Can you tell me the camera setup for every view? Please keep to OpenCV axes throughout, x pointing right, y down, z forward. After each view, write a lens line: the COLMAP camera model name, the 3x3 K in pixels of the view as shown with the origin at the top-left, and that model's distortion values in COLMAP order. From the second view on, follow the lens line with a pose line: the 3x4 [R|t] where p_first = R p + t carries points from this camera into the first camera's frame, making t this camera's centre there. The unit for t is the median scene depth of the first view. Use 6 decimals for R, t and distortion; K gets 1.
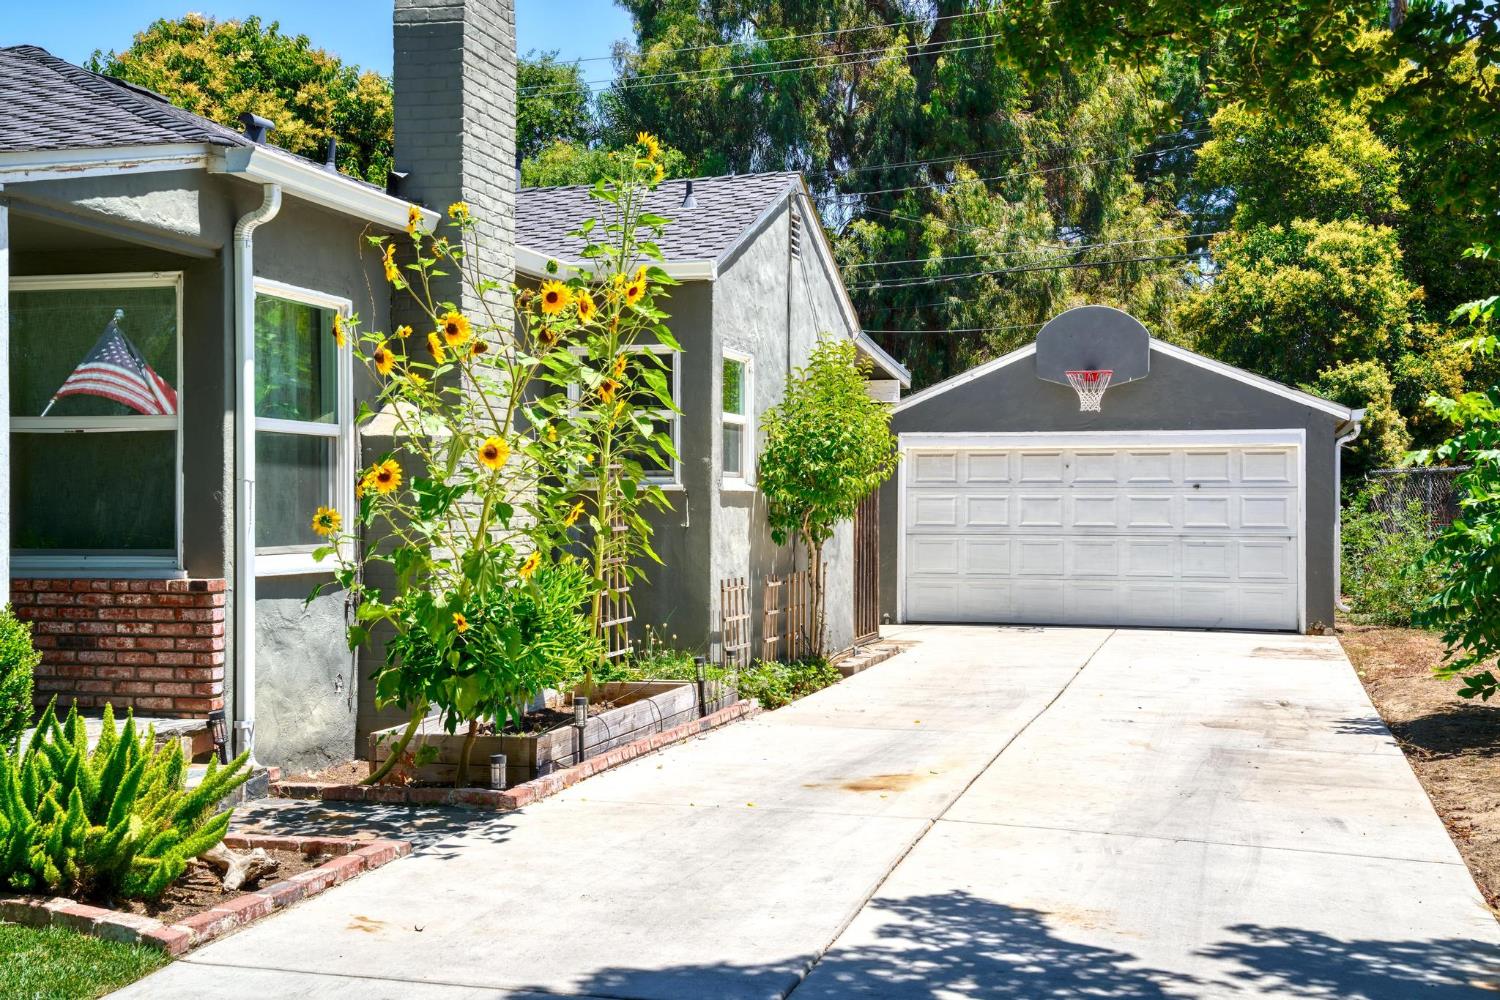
lens RADIAL K [[1760.7, 0, 750.0], [0, 1760.7, 500.0], [0, 0, 1]] dist [0.110034, 0.022095]
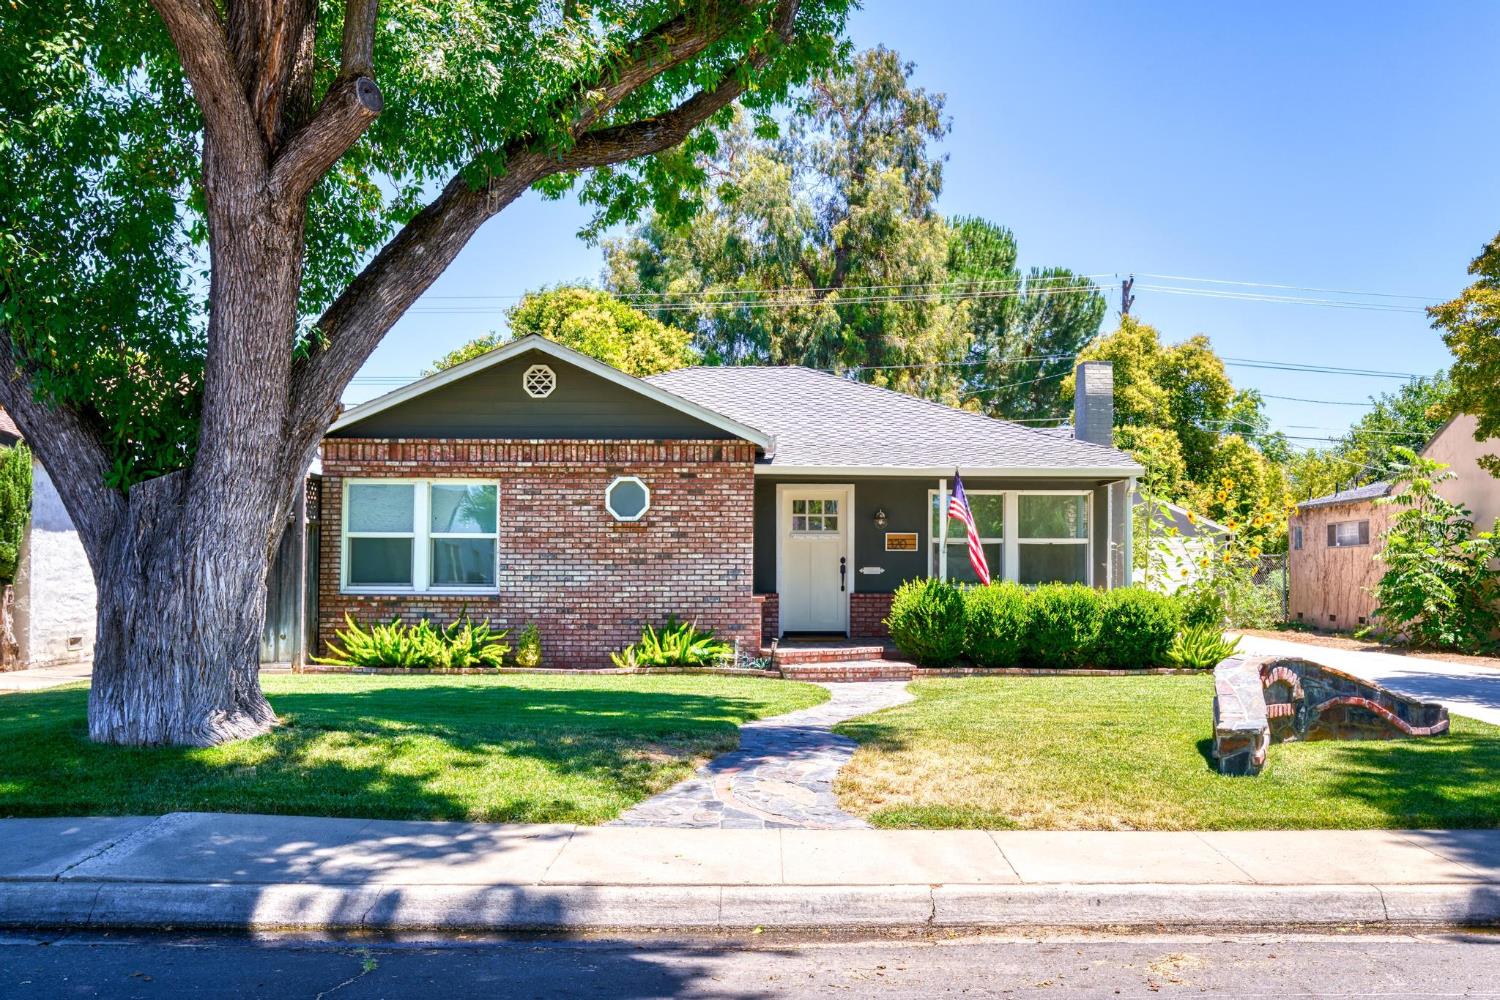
lens RADIAL K [[1391.6, 0, 783.2], [0, 1391.6, 503.9], [0, 0, 1]] dist [-0.050165, 0.006773]
pose [[0.964692, 0.017395, 0.262806, -0.914093], [-0.004401, 0.998742, -0.049950, 0.008101], [-0.263345, 0.047029, 0.963555, -0.703884]]
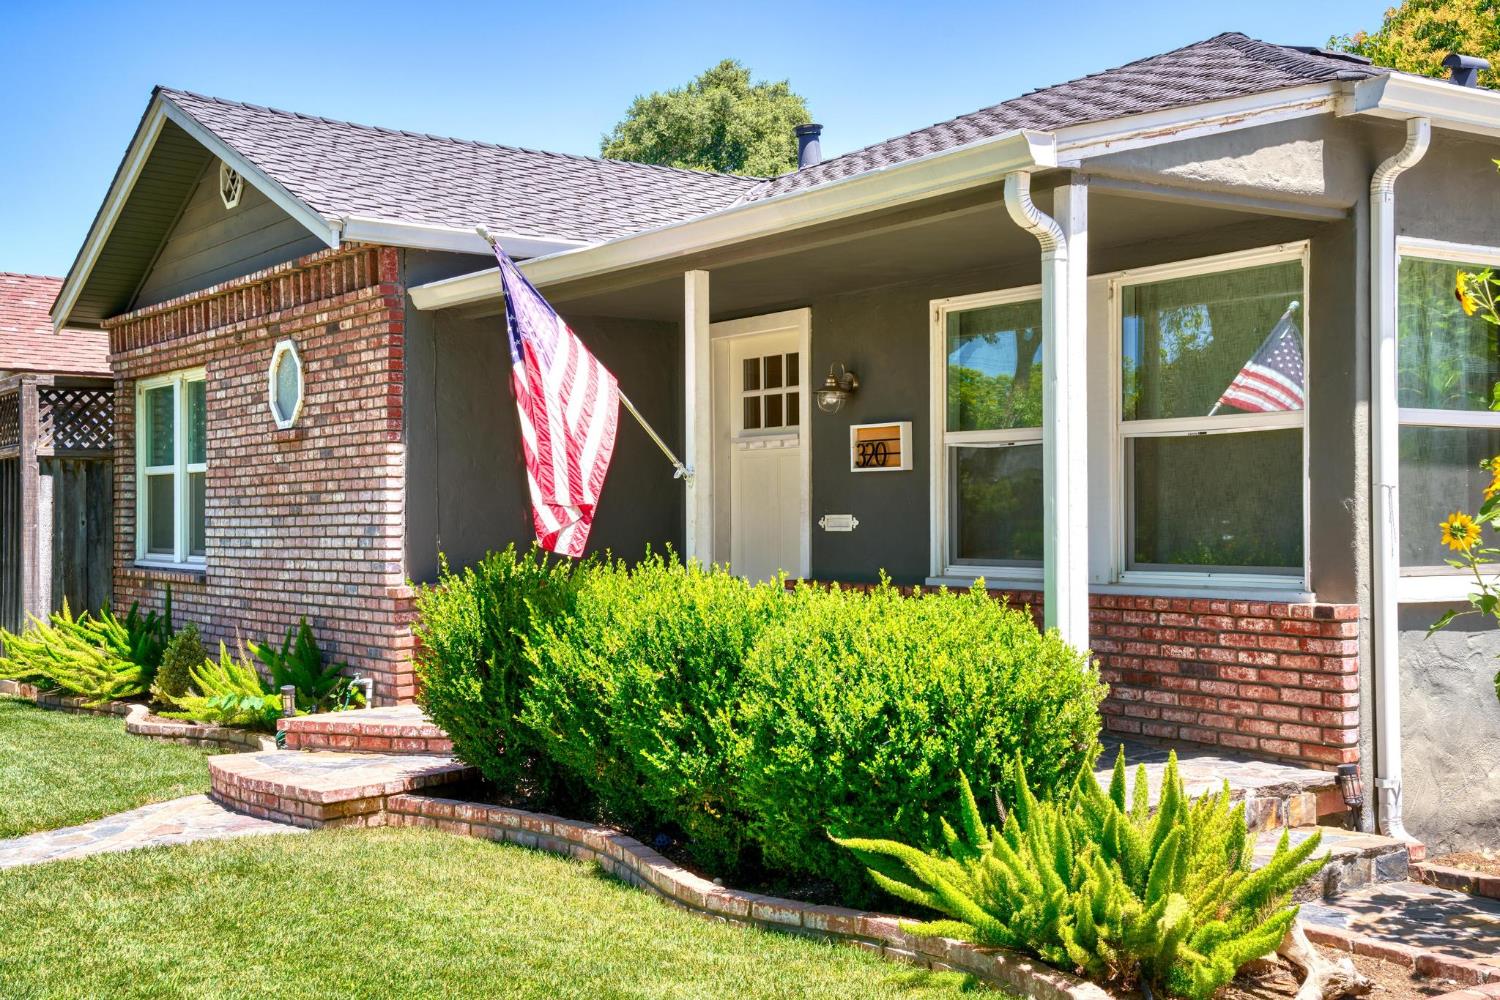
lens RADIAL K [[1760.7, 0, 750.0], [0, 1760.7, 500.0], [0, 0, 1]] dist [0.110034, 0.022095]
pose [[0.762772, -0.009095, -0.646603, 0.016848], [0.006604, 0.999959, -0.006275, -0.000660], [0.646634, 0.000516, 0.762801, 0.116966]]
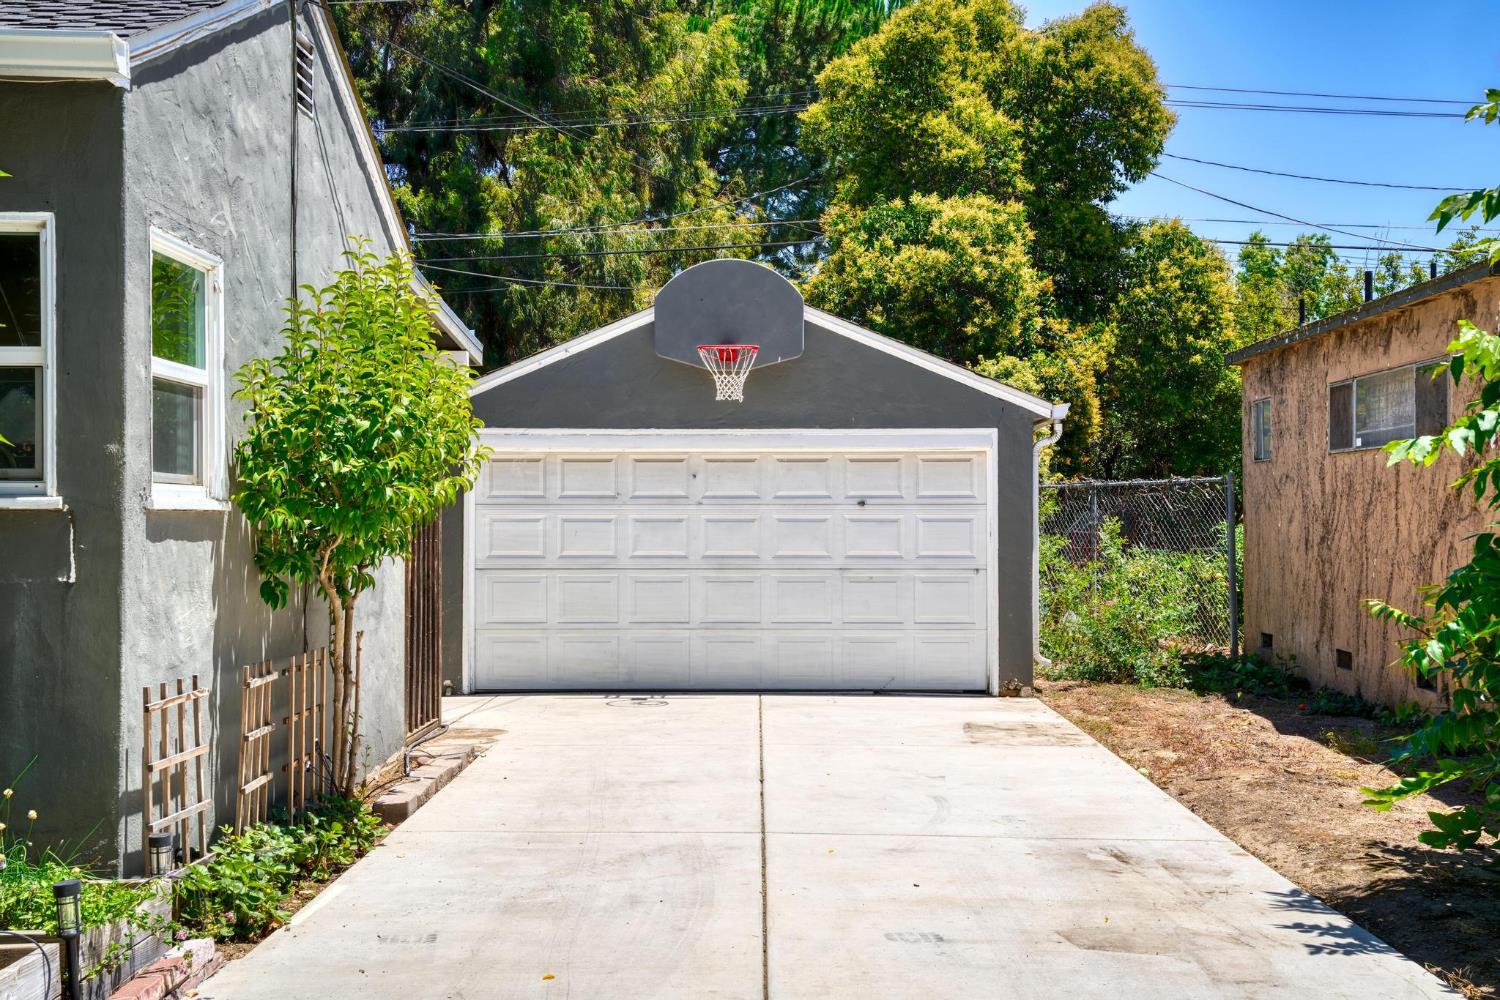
lens RADIAL K [[1726.9, 0, 724.8], [0, 1726.9, 501.9], [0, 0, 1]] dist [0.124833, 0.003349]
pose [[0.968997, 0.000246, 0.247073, 0.018707], [0.002050, 0.999957, -0.009034, -0.002462], [-0.247065, 0.009260, 0.968955, 0.436557]]
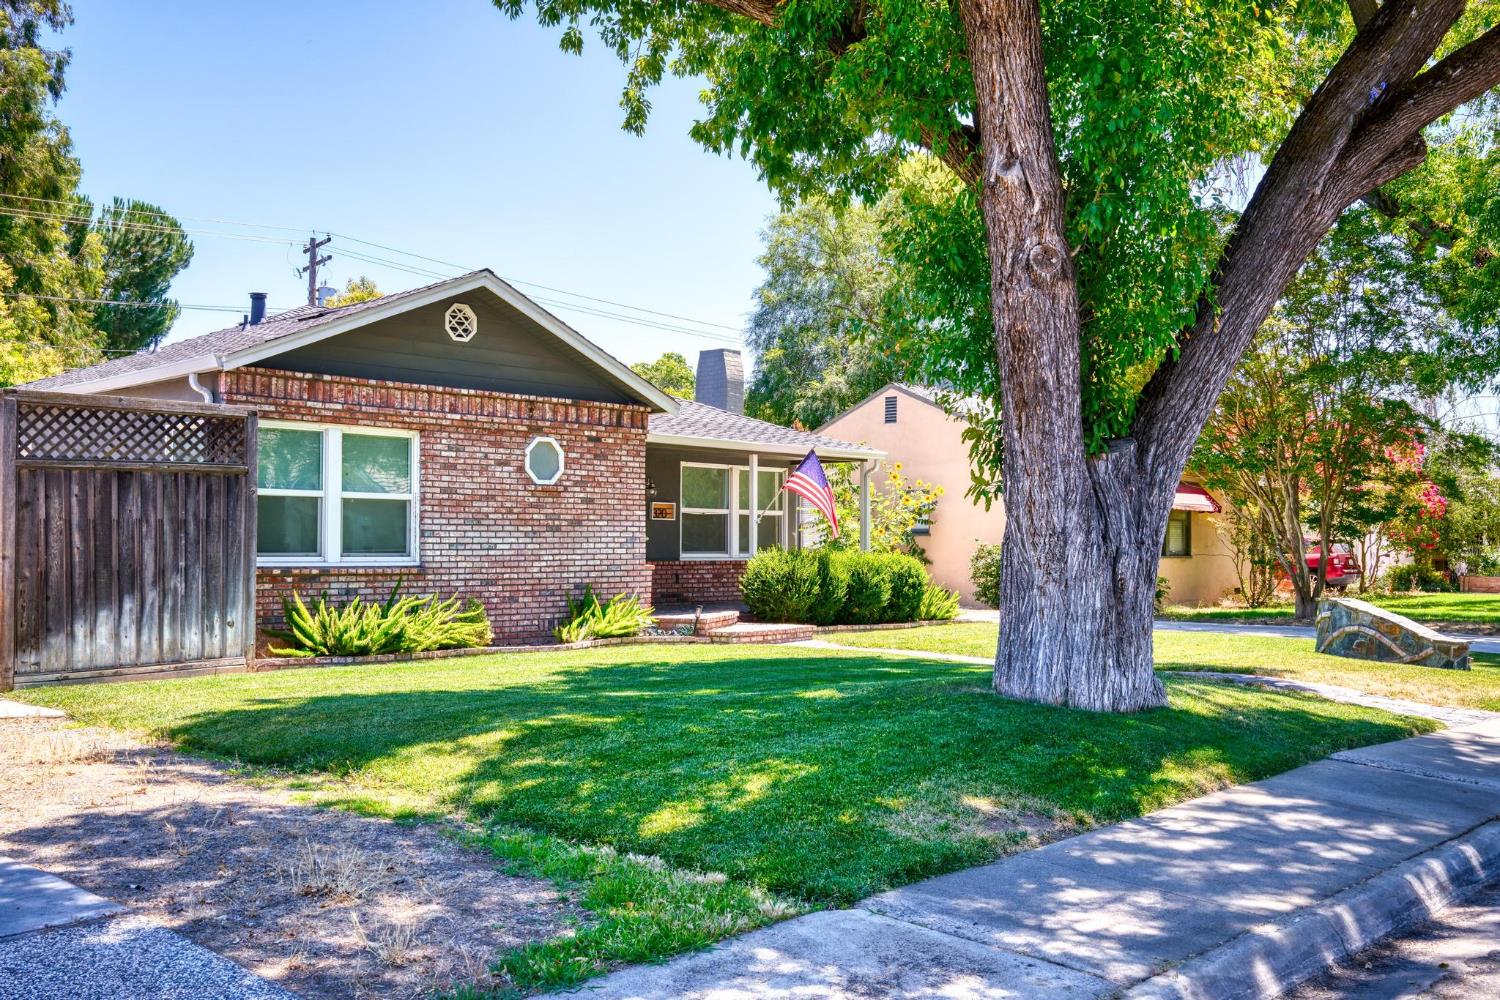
lens RADIAL K [[1428.9, 0, 750.0], [0, 1428.9, 500.0], [0, 0, 1]] dist [0.018892, 0.005848]
pose [[0.484511, 0.031589, 0.874214, -1.733750], [-0.004469, 0.999424, -0.033637, 0.014228], [-0.874774, 0.012391, 0.484373, -0.153691]]
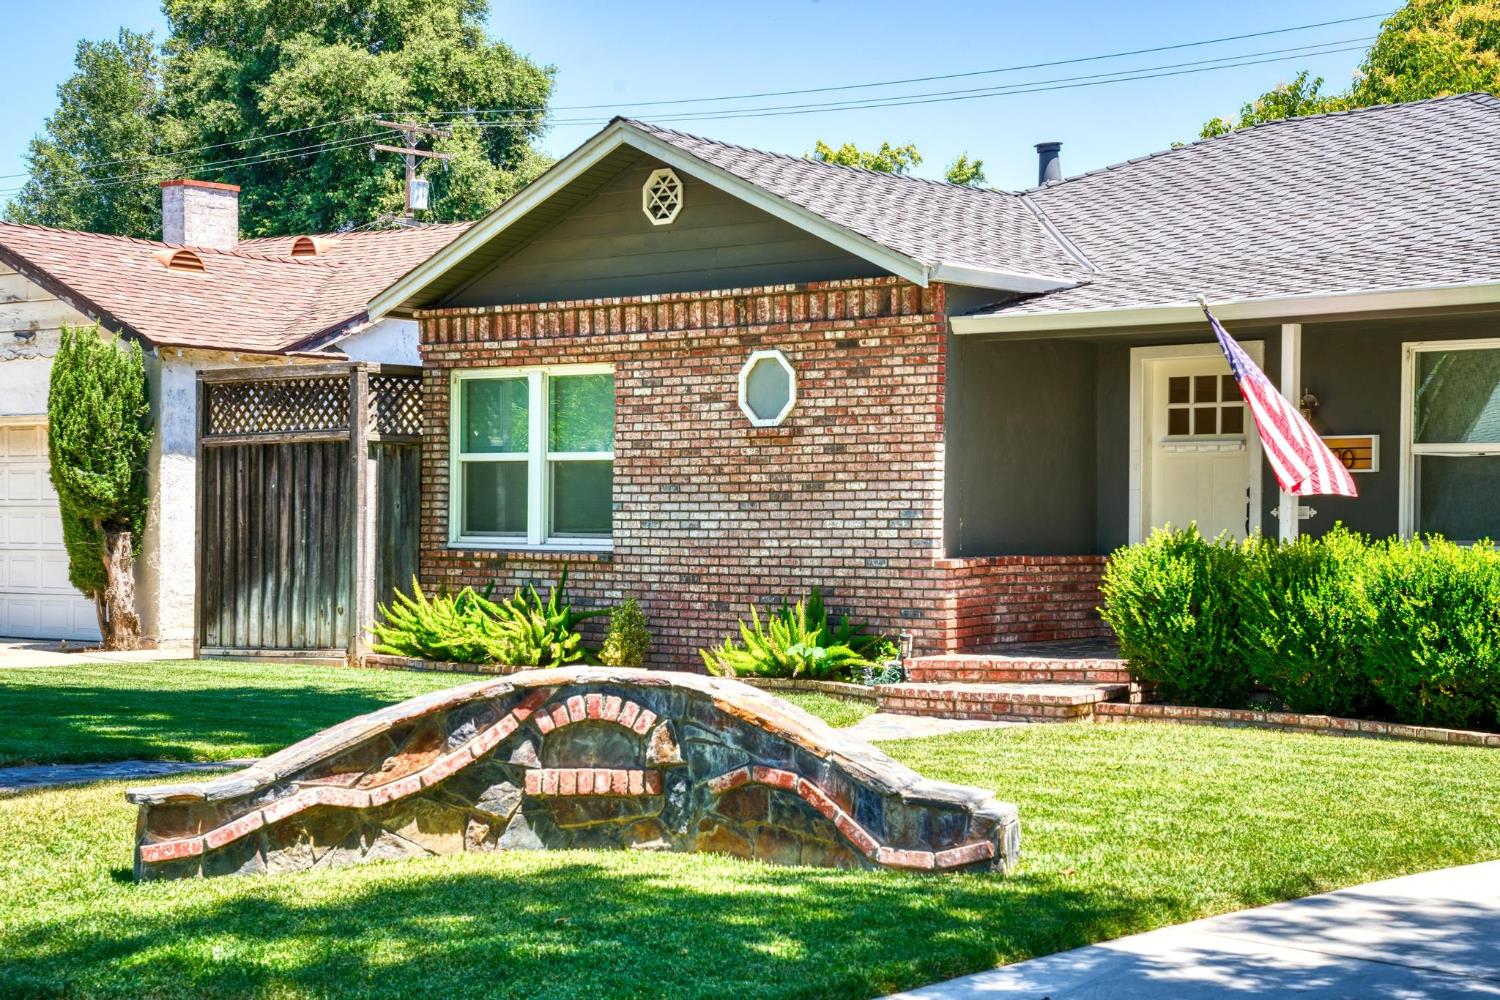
lens RADIAL K [[2526.4, 0, 756.5], [0, 2526.4, 509.5], [0, 0, 1]] dist [0.338565, -0.026474]
pose [[0.887622, 0.004972, -0.460545, -0.059218], [-0.007446, 0.999966, -0.003557, 0.009903], [0.460512, 0.006587, 0.887629, -0.634535]]
